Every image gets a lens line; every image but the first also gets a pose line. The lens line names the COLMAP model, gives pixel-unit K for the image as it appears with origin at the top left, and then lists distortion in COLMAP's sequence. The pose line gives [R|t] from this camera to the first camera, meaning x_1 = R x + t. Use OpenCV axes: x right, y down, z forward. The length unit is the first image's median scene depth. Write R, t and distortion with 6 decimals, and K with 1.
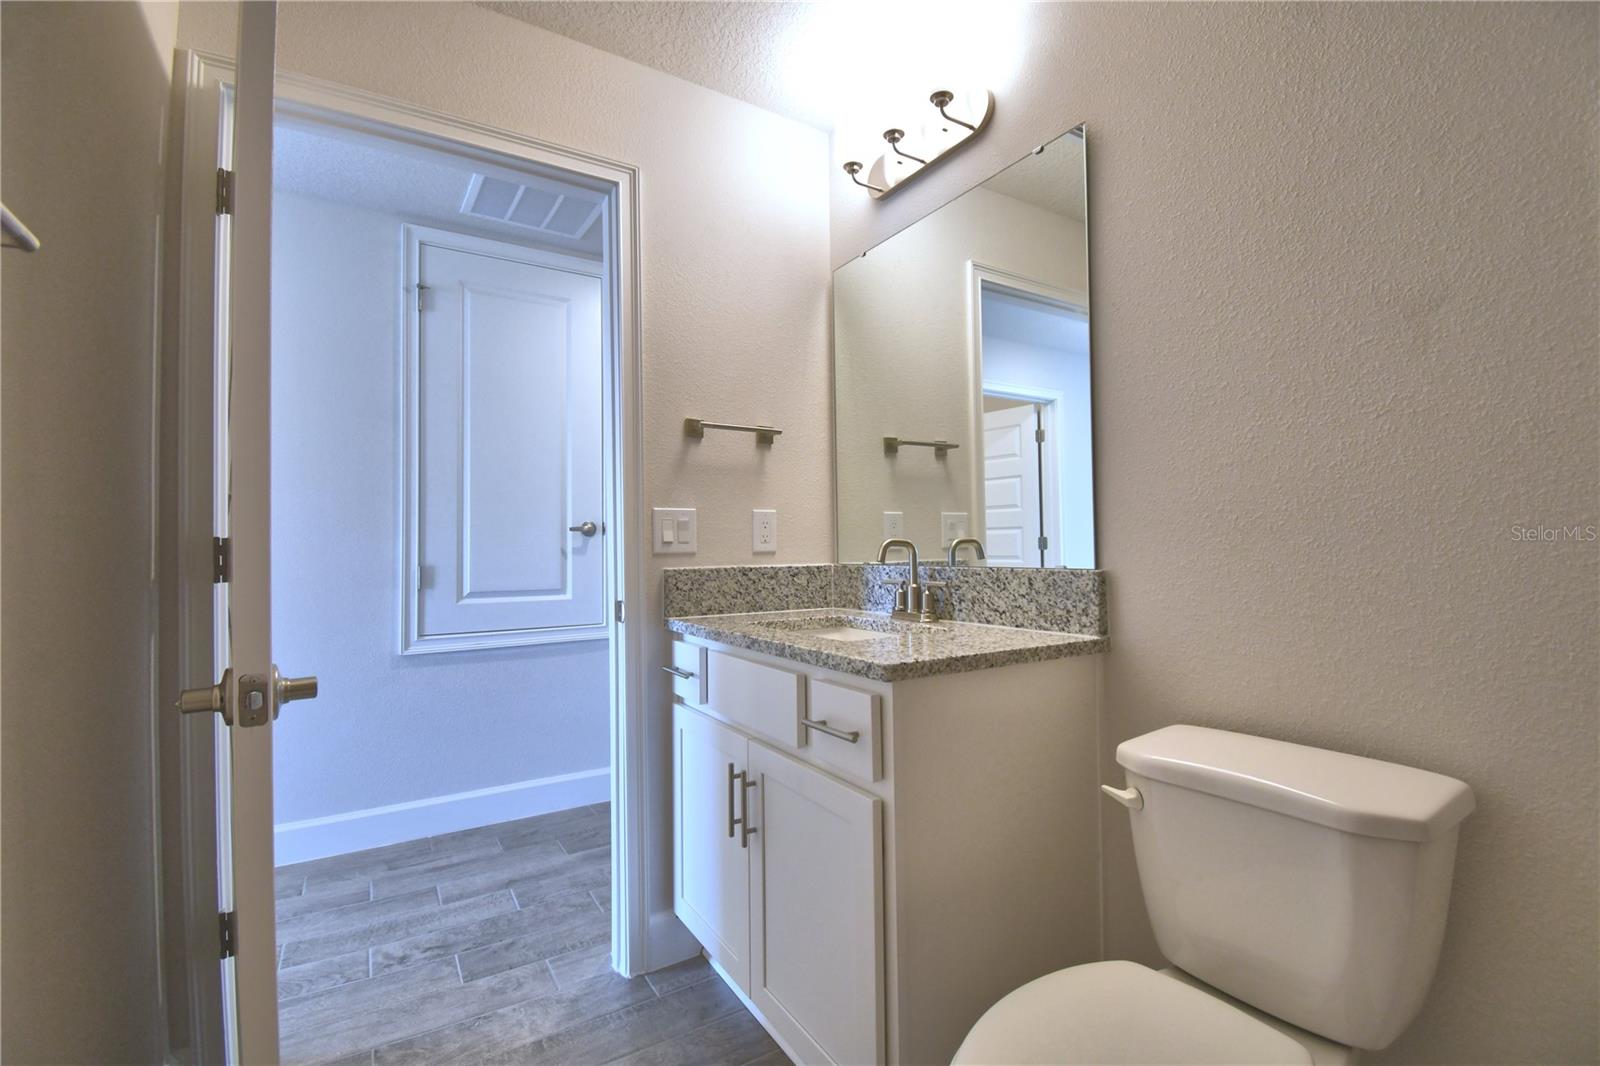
lens RADIAL K [[698.5, 0, 790.1], [0, 698.5, 532.4], [0, 0, 1]] dist [0.011298, -0.020700]
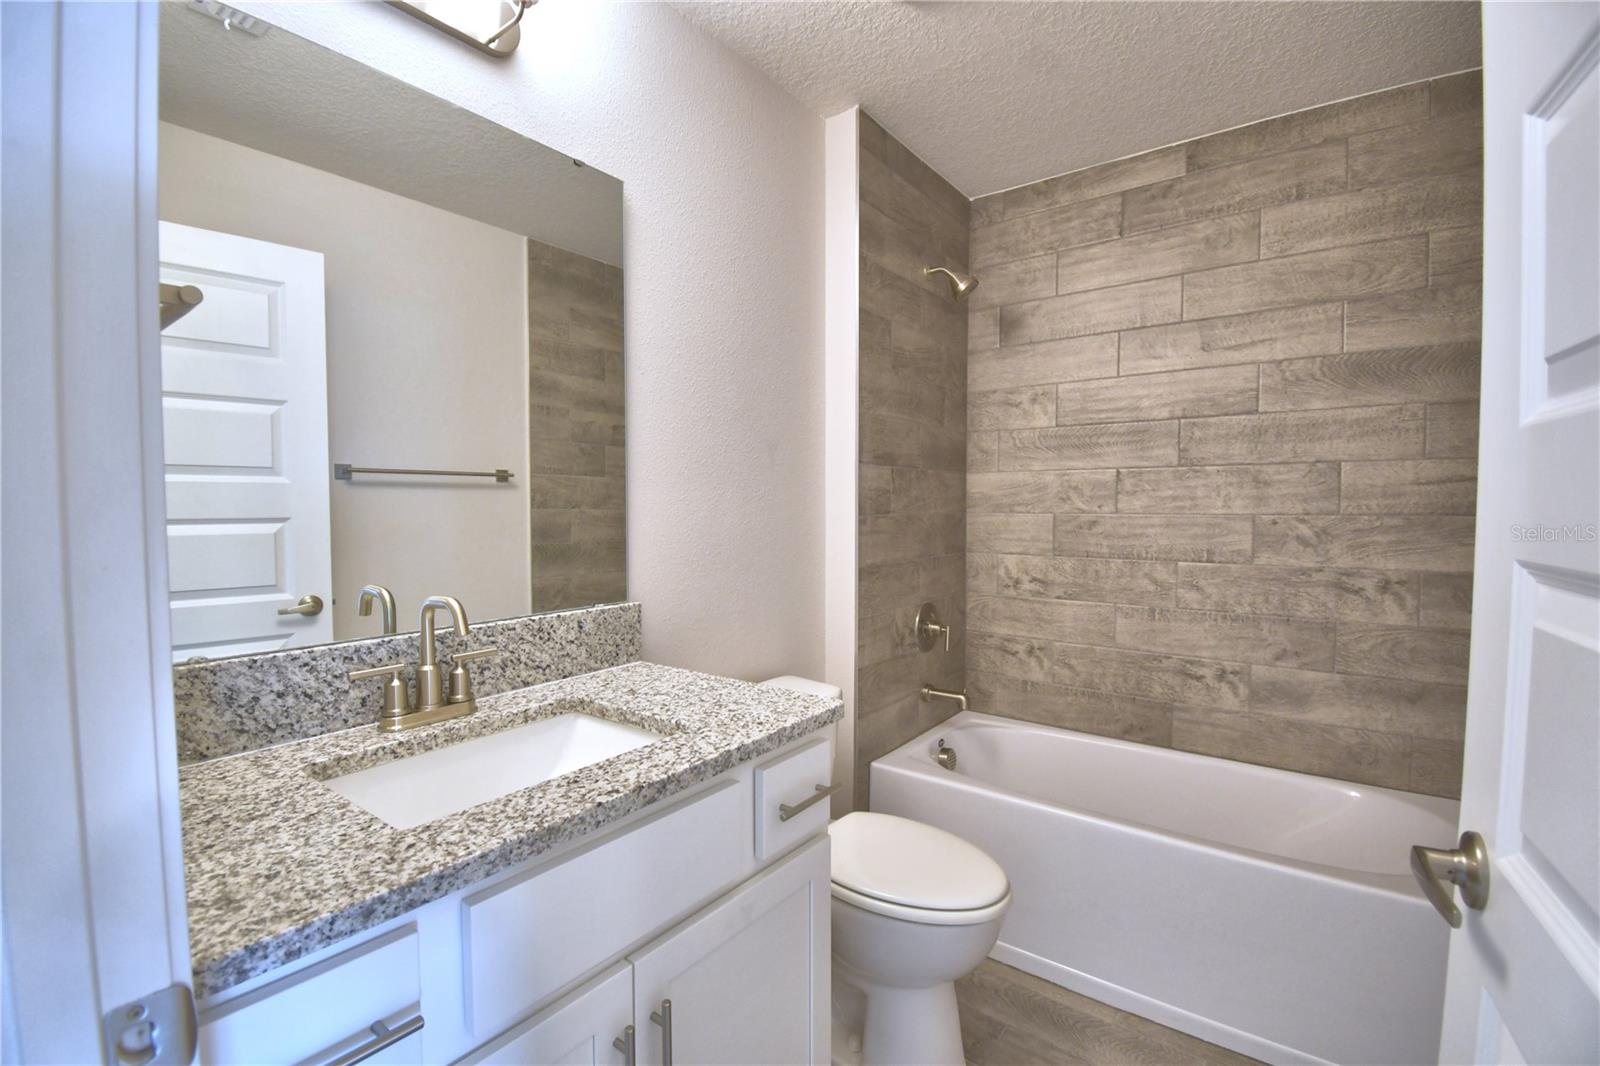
lens RADIAL K [[698.5, 0, 790.1], [0, 698.5, 532.4], [0, 0, 1]] dist [0.011298, -0.020700]
pose [[-0.353234, -0.022433, 0.935266, -0.642624], [-0.013156, 0.999733, 0.019010, -0.076655], [-0.935443, -0.005589, -0.353434, 1.079703]]
